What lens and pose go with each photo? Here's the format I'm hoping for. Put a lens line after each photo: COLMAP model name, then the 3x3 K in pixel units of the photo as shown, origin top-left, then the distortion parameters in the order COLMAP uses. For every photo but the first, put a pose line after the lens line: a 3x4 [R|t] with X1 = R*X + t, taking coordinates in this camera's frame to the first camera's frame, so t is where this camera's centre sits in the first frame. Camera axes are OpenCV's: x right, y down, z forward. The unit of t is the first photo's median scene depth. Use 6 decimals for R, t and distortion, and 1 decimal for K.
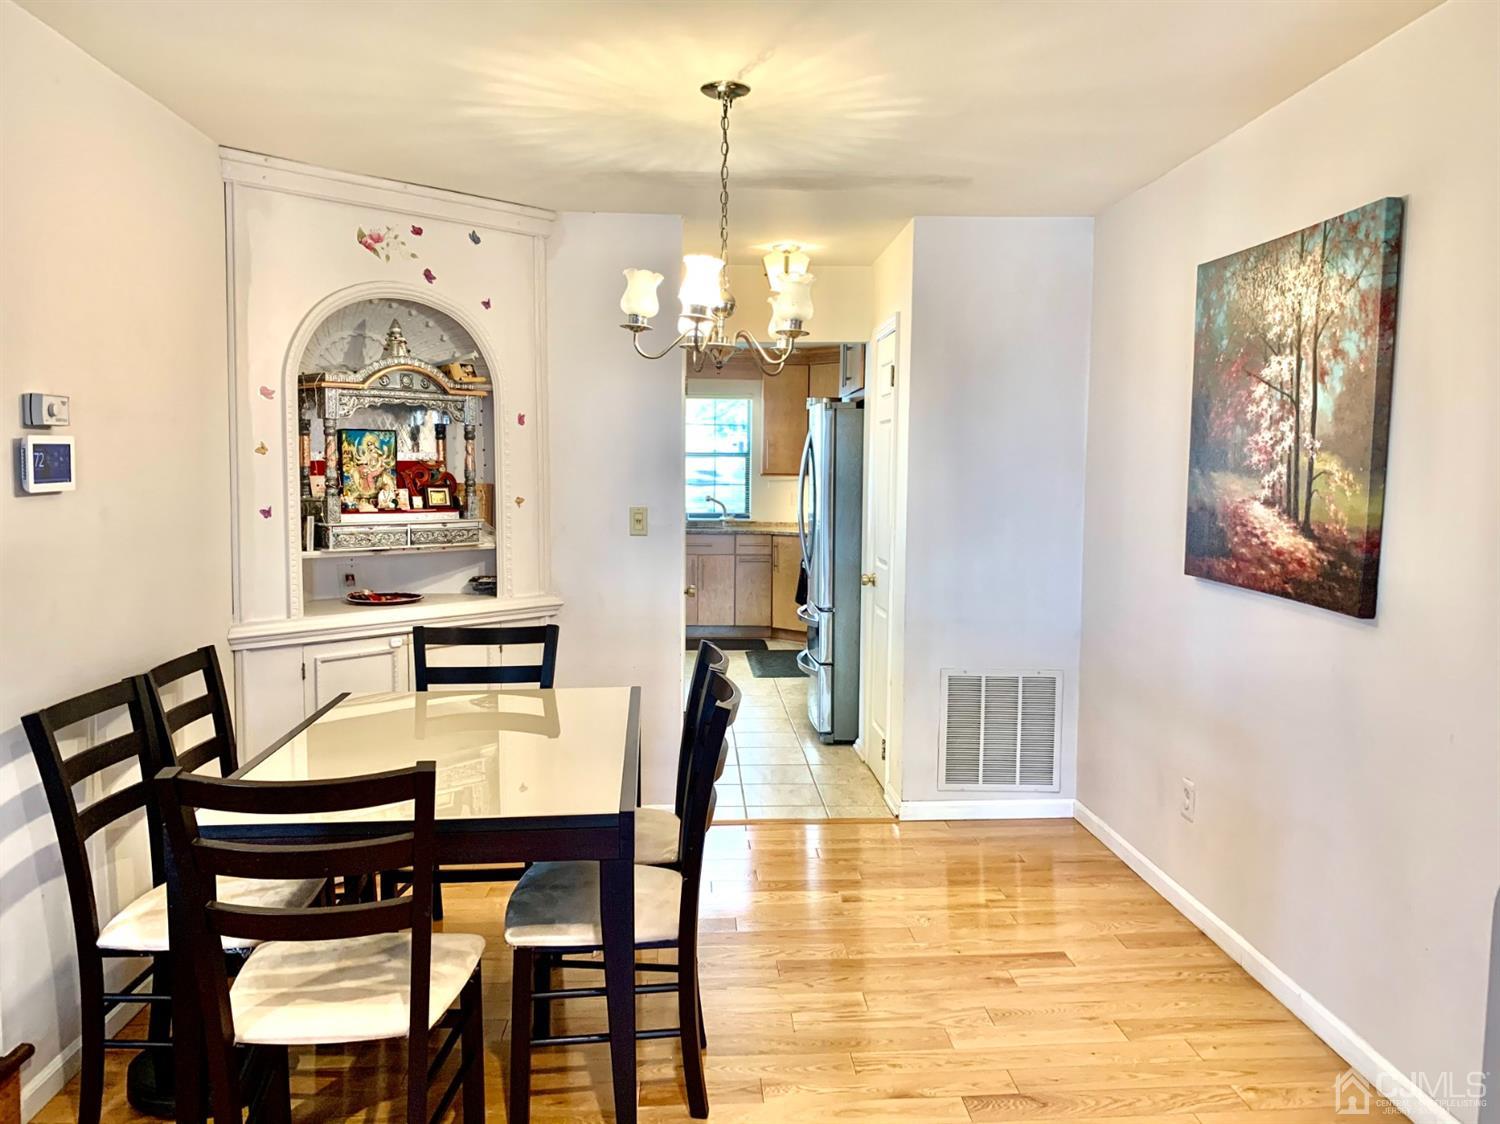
lens RADIAL K [[1139.3, 0, 747.6], [0, 1139.3, 545.1], [0, 0, 1]] dist [0.007031, -0.015067]
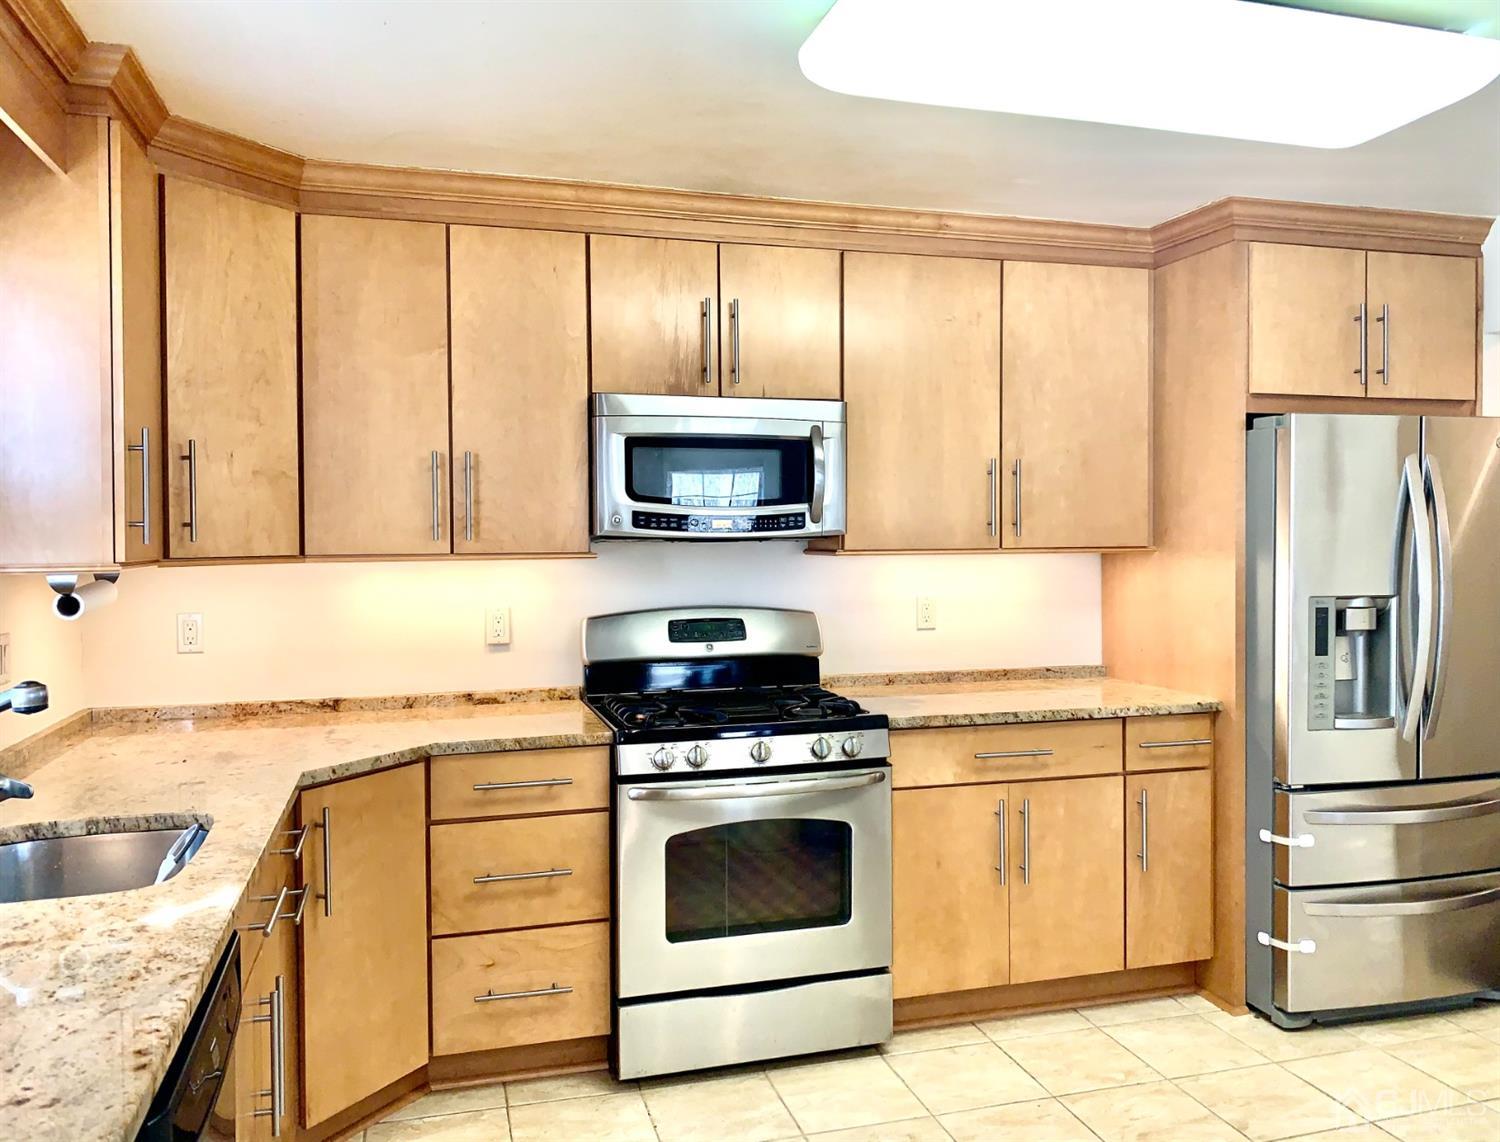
lens RADIAL K [[1165.3, 0, 754.1], [0, 1165.3, 549.9], [0, 0, 1]] dist [-0.000713, -0.005834]
pose [[-0.233752, -0.023544, 0.972011, -0.248144], [0.069330, 0.996758, 0.040816, -0.064295], [-0.969821, 0.076930, -0.231362, 0.893729]]
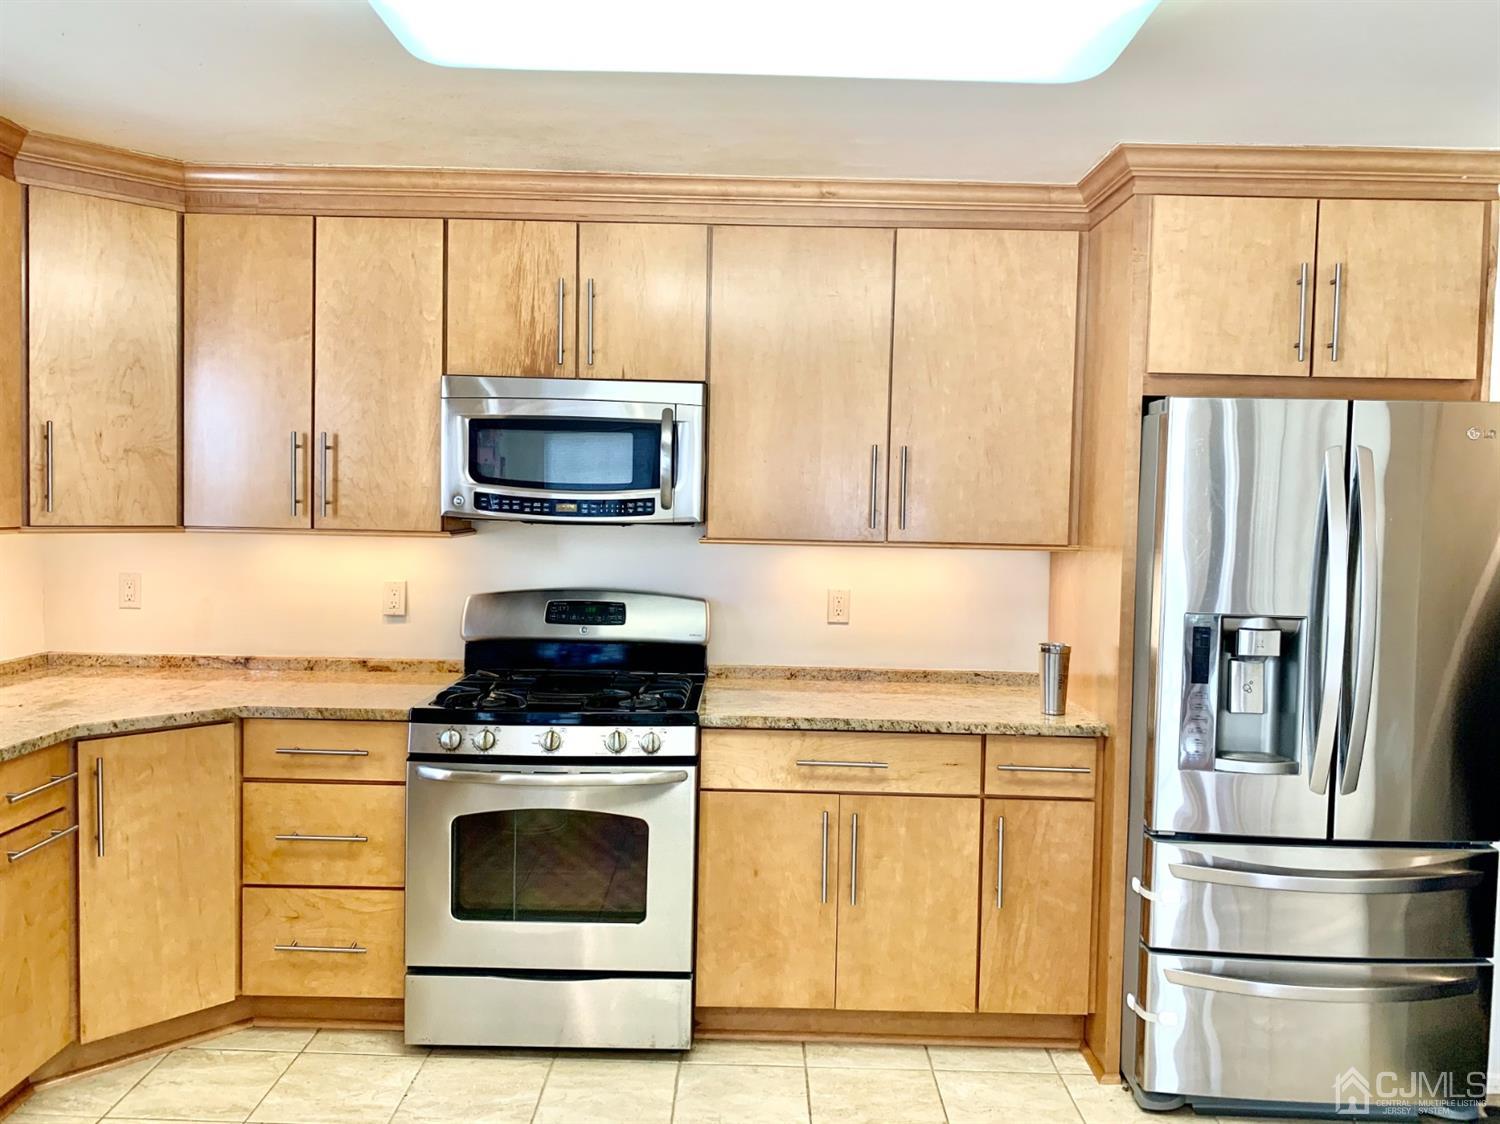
lens RADIAL K [[1139.3, 0, 747.6], [0, 1139.3, 545.1], [0, 0, 1]] dist [0.007031, -0.015067]
pose [[0.050252, -0.049472, 0.997511, -0.243260], [0.046838, 0.997790, 0.047126, -0.060905], [-0.997638, 0.044353, 0.052458, 0.756852]]
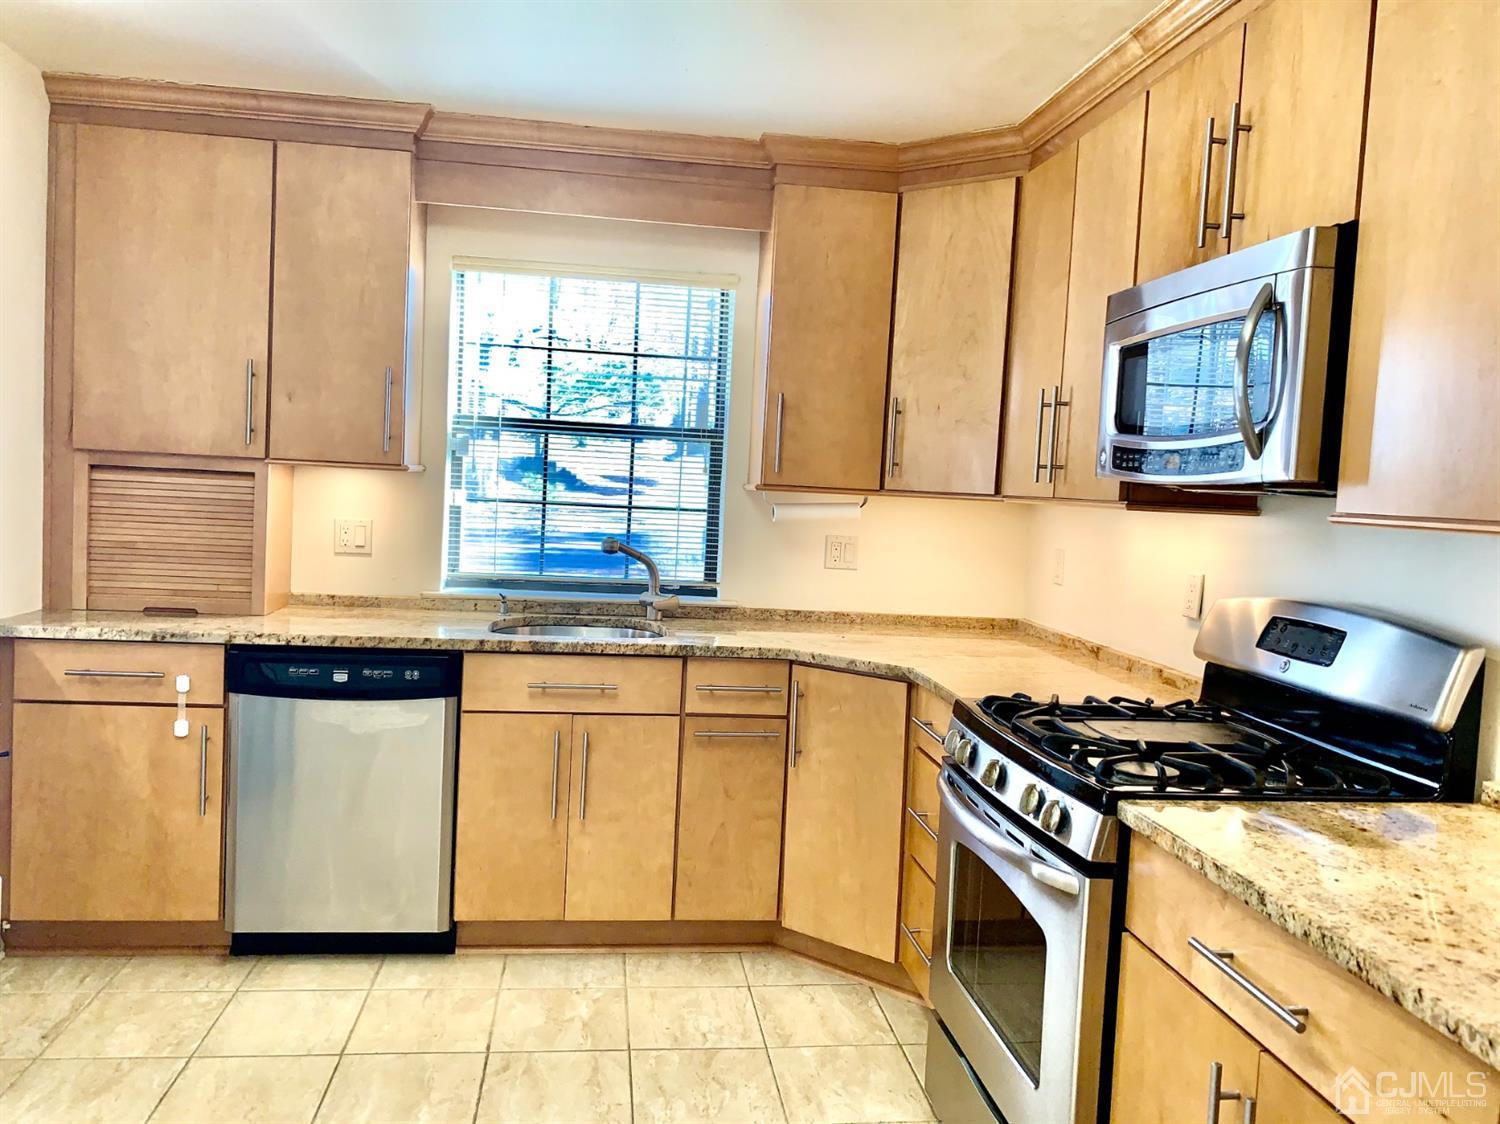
lens RADIAL K [[1139.3, 0, 747.6], [0, 1139.3, 545.1], [0, 0, 1]] dist [0.007031, -0.015067]
pose [[0.996582, 0.035066, 0.074799, -0.017183], [-0.034279, 0.999343, -0.011782, -0.037604], [-0.075163, 0.009178, 0.997129, 0.614829]]
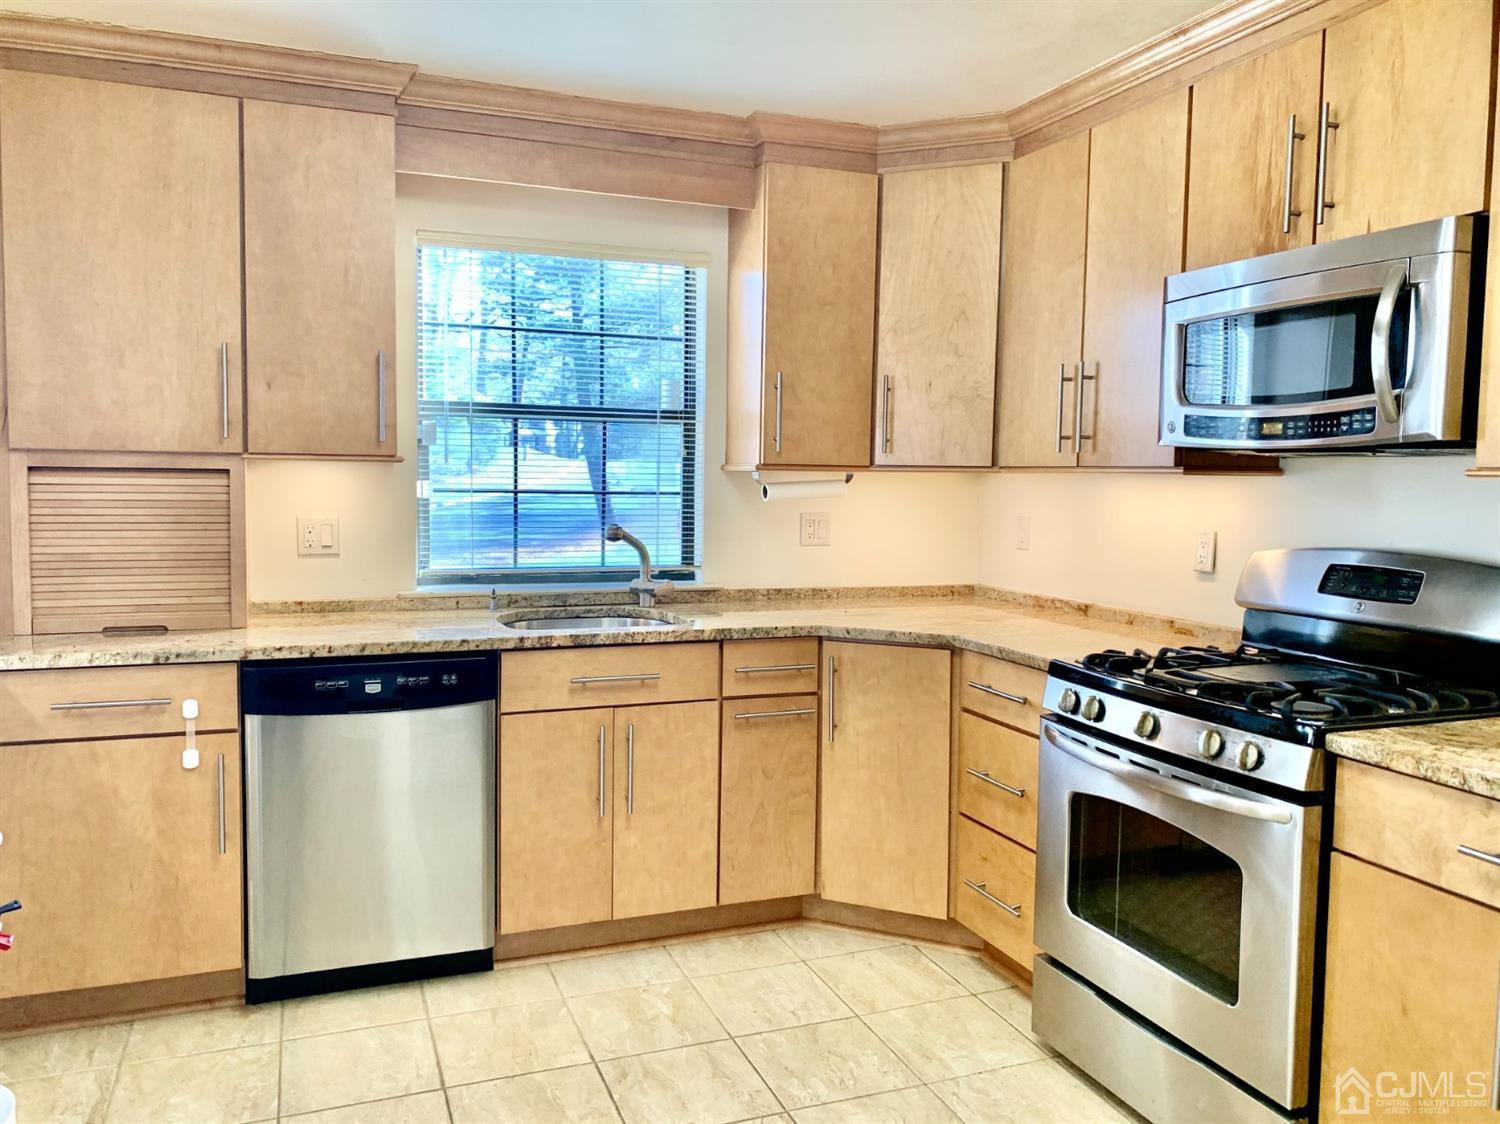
lens RADIAL K [[1139.3, 0, 747.6], [0, 1139.3, 545.1], [0, 0, 1]] dist [0.007031, -0.015067]
pose [[0.951573, -0.015488, 0.307032, -0.099385], [0.015499, 0.999877, 0.002404, -0.036561], [-0.307031, 0.002472, 0.951696, 0.631609]]
